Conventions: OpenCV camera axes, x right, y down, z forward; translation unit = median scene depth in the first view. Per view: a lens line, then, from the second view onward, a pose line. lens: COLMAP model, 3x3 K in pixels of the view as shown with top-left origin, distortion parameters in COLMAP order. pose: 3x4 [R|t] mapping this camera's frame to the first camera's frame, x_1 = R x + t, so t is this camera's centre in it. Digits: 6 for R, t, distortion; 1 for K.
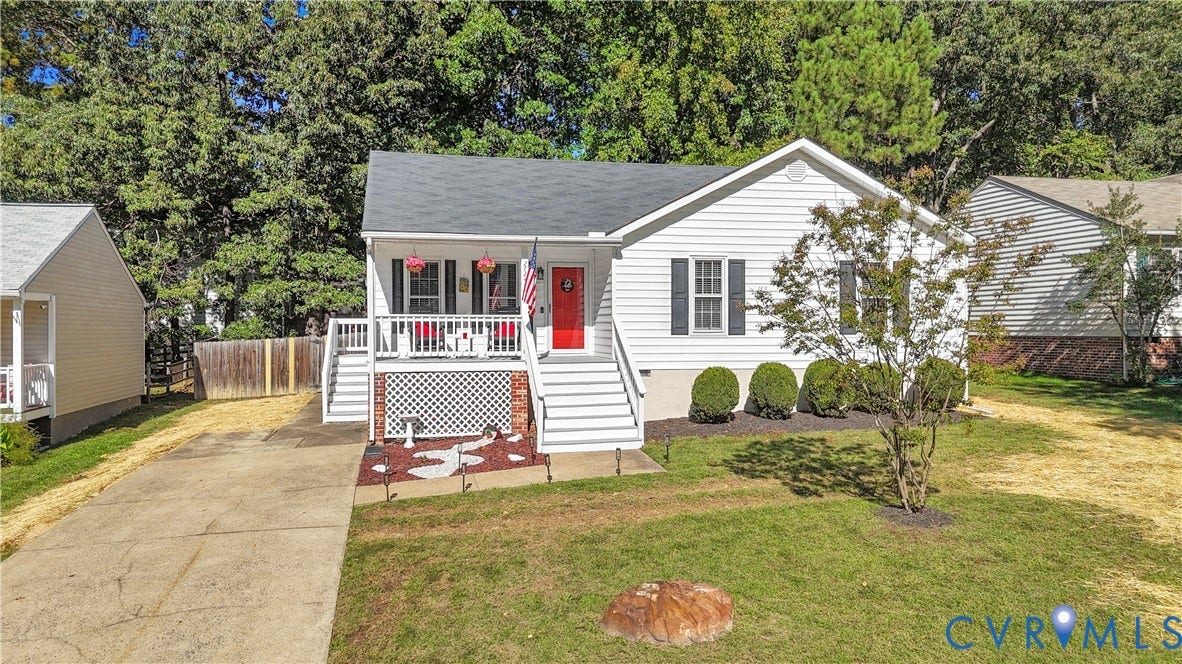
lens RADIAL K [[881.9, 0, 589.4], [0, 881.9, 335.1], [0, 0, 1]] dist [0.052580, -0.007393]
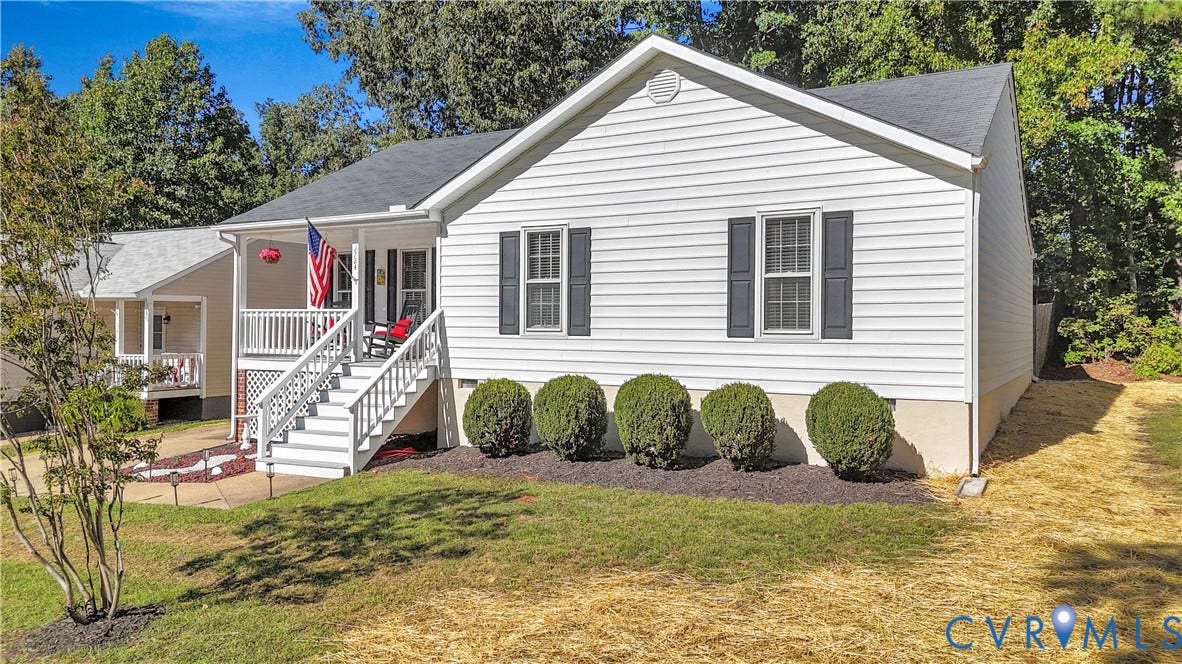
lens RADIAL K [[881.9, 0, 590.4], [0, 881.9, 333.5], [0, 0, 1]] dist [0.052580, -0.007393]
pose [[0.751353, 0.009876, -0.659827, 0.640784], [-0.011812, 0.999929, 0.001516, -0.003006], [0.659795, 0.006655, 0.751416, 0.480956]]
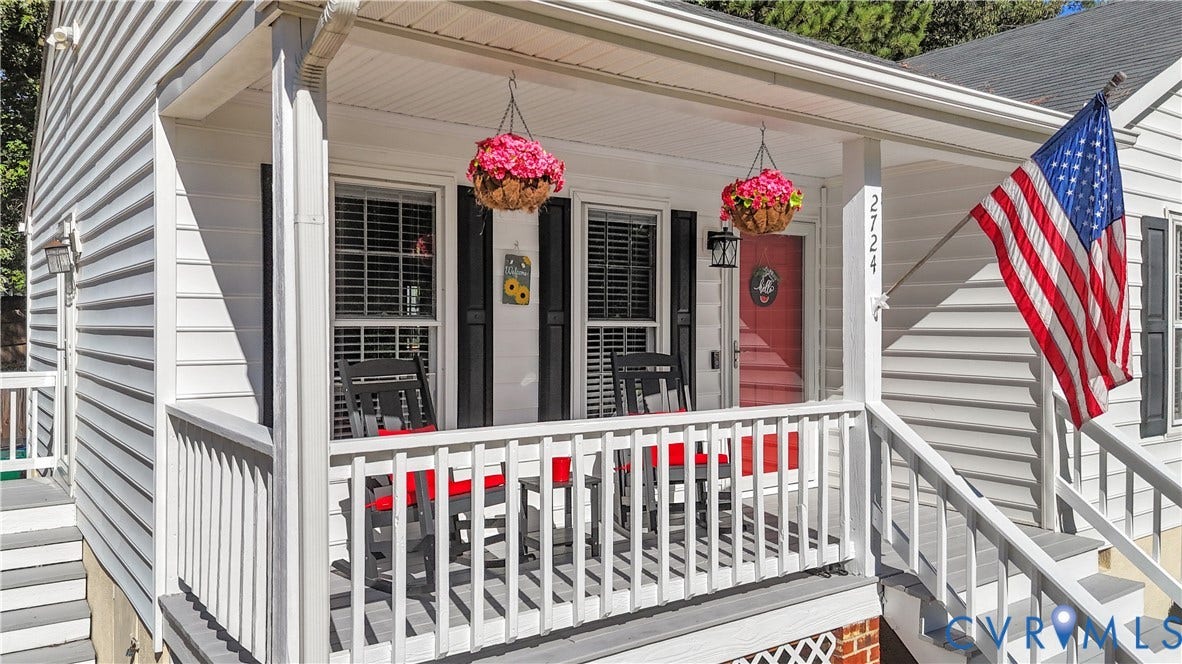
lens RADIAL K [[881.9, 0, 588.3], [0, 881.9, 328.2], [0, 0, 1]] dist [0.052580, -0.007393]
pose [[0.908392, 0.000587, 0.418118, -0.250186], [0.001954, 0.999982, -0.005649, -0.041050], [-0.418114, 0.005949, 0.908375, 0.762225]]
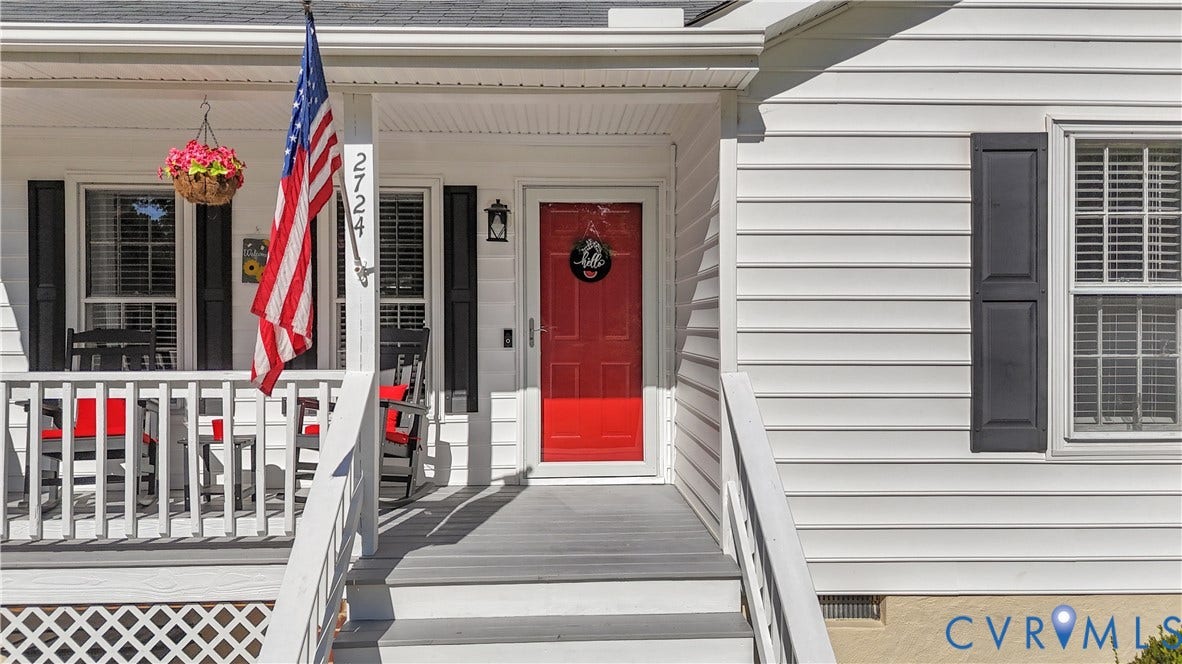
lens RADIAL K [[881.9, 0, 583.6], [0, 881.9, 329.0], [0, 0, 1]] dist [0.052580, -0.007393]
pose [[0.985369, 0.001086, -0.170433, 0.029220], [-0.002413, 0.999968, -0.007576, -0.031281], [0.170420, 0.007876, 0.985340, 0.732953]]
